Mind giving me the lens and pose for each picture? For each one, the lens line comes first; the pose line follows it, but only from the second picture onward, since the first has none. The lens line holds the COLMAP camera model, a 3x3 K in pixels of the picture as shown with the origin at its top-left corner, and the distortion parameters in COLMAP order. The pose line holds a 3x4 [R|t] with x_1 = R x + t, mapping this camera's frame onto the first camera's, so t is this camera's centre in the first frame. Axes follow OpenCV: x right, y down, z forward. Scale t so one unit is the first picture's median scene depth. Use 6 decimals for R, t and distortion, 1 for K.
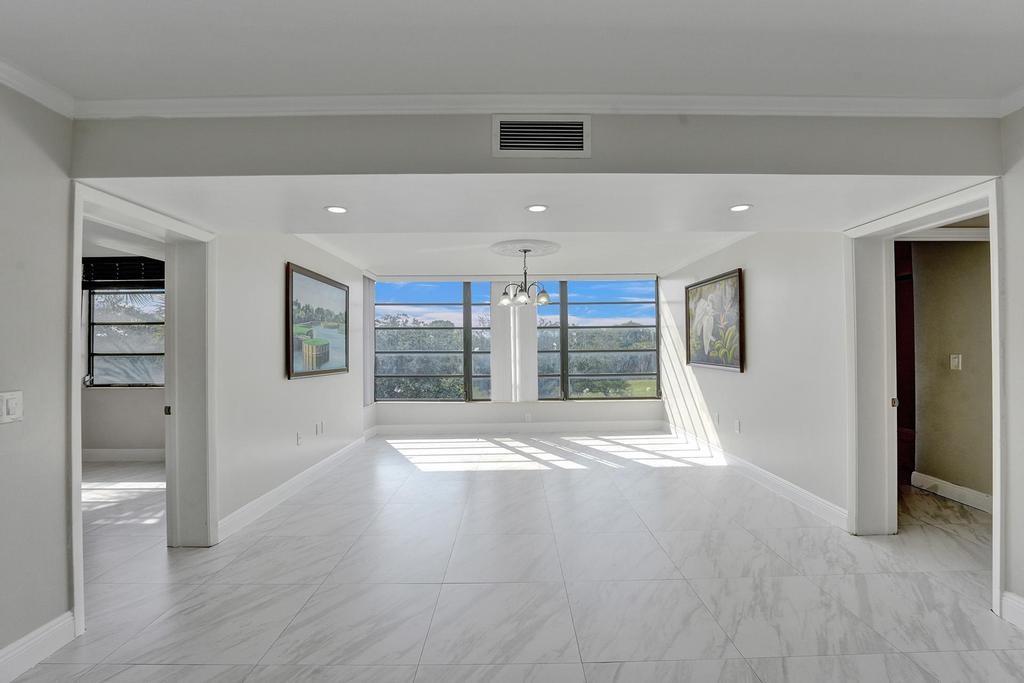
lens RADIAL K [[468.7, 0, 514.5], [0, 468.7, 342.3], [0, 0, 1]] dist [-0.022125, 0.000938]
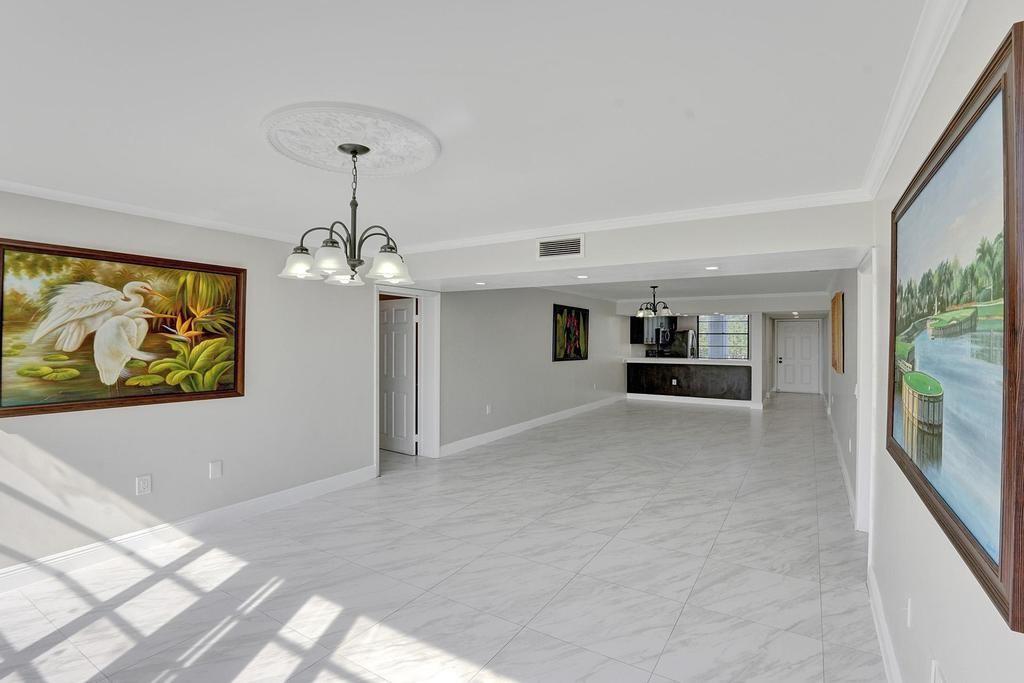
lens RADIAL K [[485.8, 0, 515.3], [0, 485.8, 339.9], [0, 0, 1]] dist [-0.025054, 0.000306]
pose [[-0.851293, 0.002821, 0.524682, -0.314478], [-0.002373, 0.999955, -0.009227, -0.023790], [-0.524685, -0.009100, -0.851248, 1.259782]]
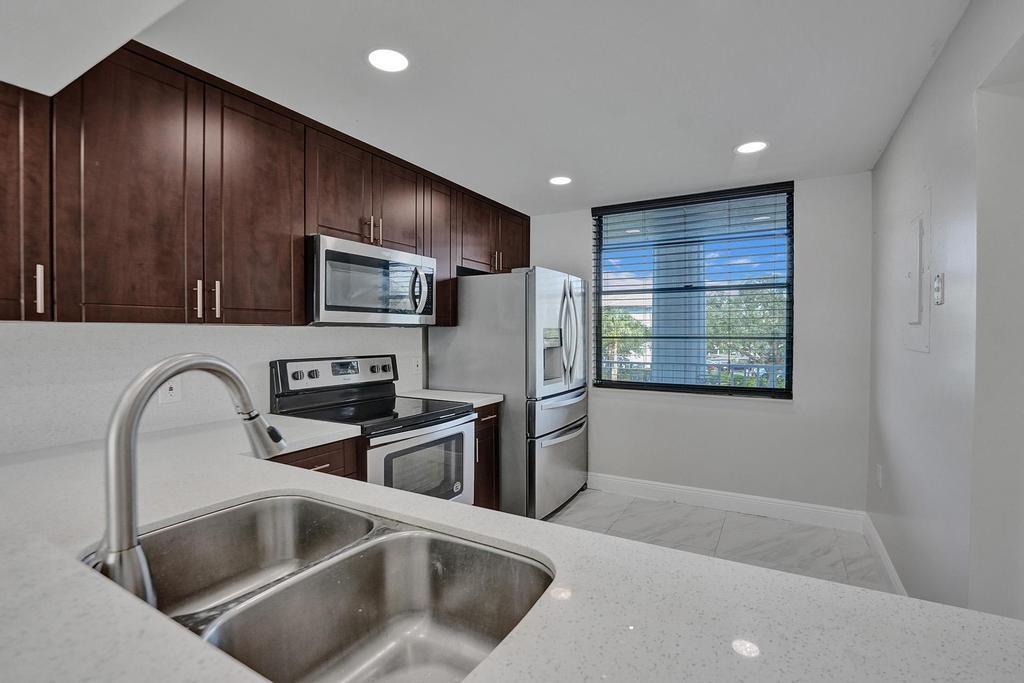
lens RADIAL K [[470.3, 0, 516.8], [0, 470.3, 343.1], [0, 0, 1]] dist [-0.029718, 0.000418]
pose [[-0.869021, -0.001618, 0.494773, -0.005506], [0.004348, 0.999931, 0.010908, -0.016268], [-0.494756, 0.011630, -0.868954, -0.939575]]
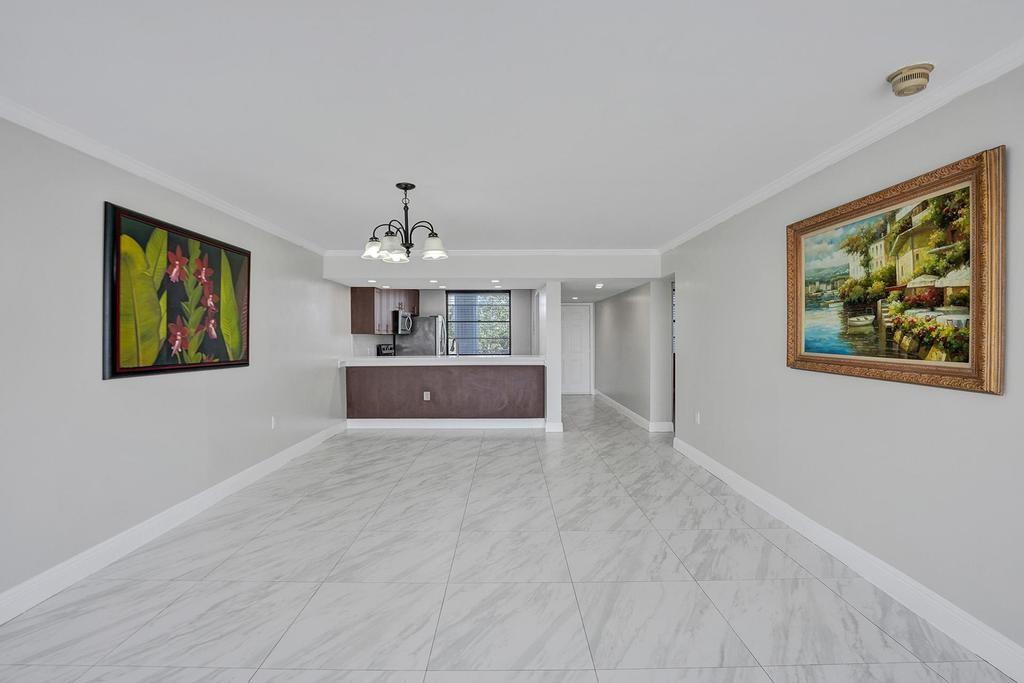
lens RADIAL K [[468.7, 0, 509.0], [0, 468.7, 337.9], [0, 0, 1]] dist [-0.020776, 0.000432]
pose [[-0.999938, 0.011059, 0.001164, -0.012415], [0.011052, 0.999924, -0.005514, -0.004298], [-0.001225, -0.005501, -0.999984, 0.318454]]
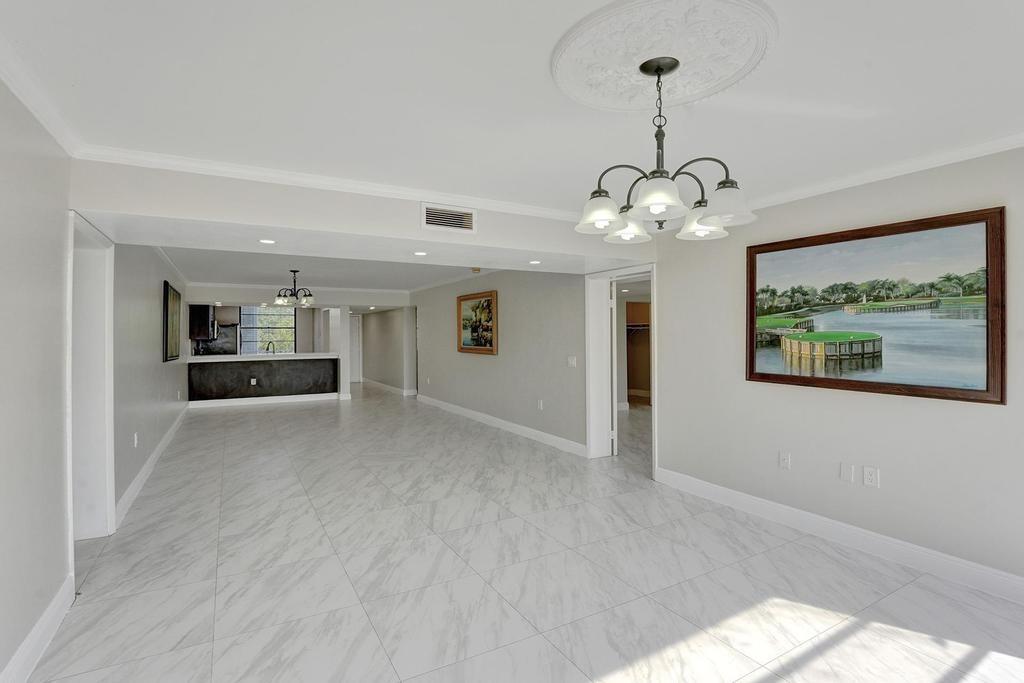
lens RADIAL K [[494.7, 0, 511.8], [0, 494.7, 332.4], [0, 0, 1]] dist [-0.023958, 0.000086]
pose [[-0.869046, 0.012662, -0.494569, 0.279557], [0.020818, 0.999723, -0.010987, -0.007790], [0.494293, -0.019844, -0.869069, 1.216916]]
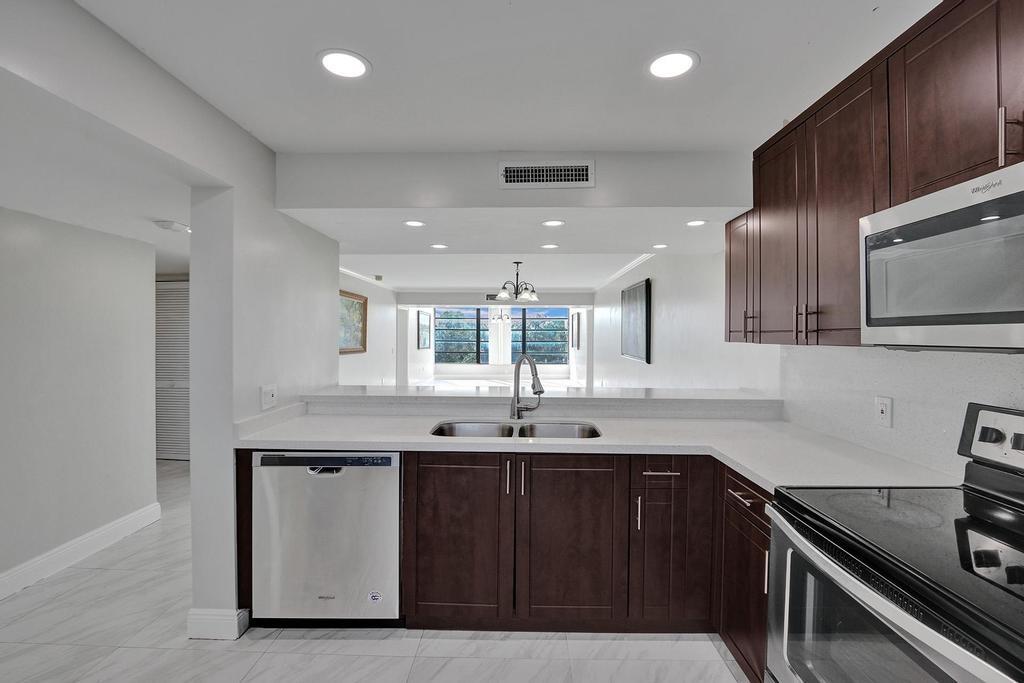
lens RADIAL K [[468.7, 0, 514.5], [0, 468.7, 342.3], [0, 0, 1]] dist [-0.022125, 0.000938]
pose [[0.999718, 0.013667, -0.019434, 0.141171], [-0.013194, 0.999619, 0.024247, -0.035906], [0.019758, -0.023983, 0.999517, -1.495769]]
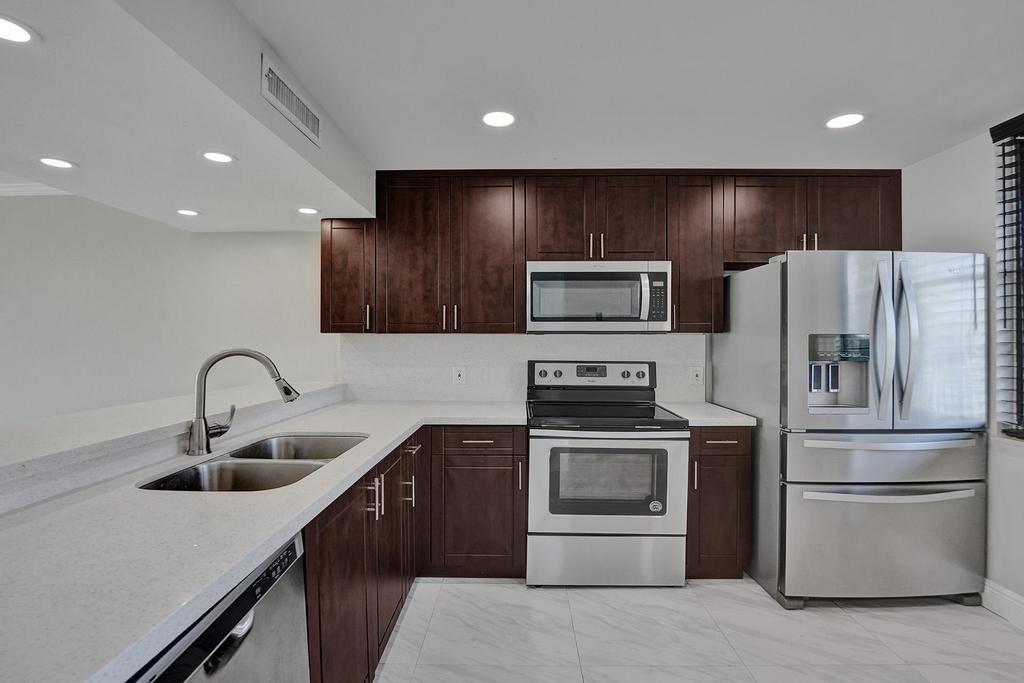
lens RADIAL K [[485.8, 0, 515.3], [0, 485.8, 339.9], [0, 0, 1]] dist [-0.025054, 0.000306]
pose [[0.021619, 0.004326, 0.999757, -0.185447], [-0.010474, 0.999937, -0.004100, -0.019015], [-0.999711, -0.010383, 0.021663, -1.209914]]
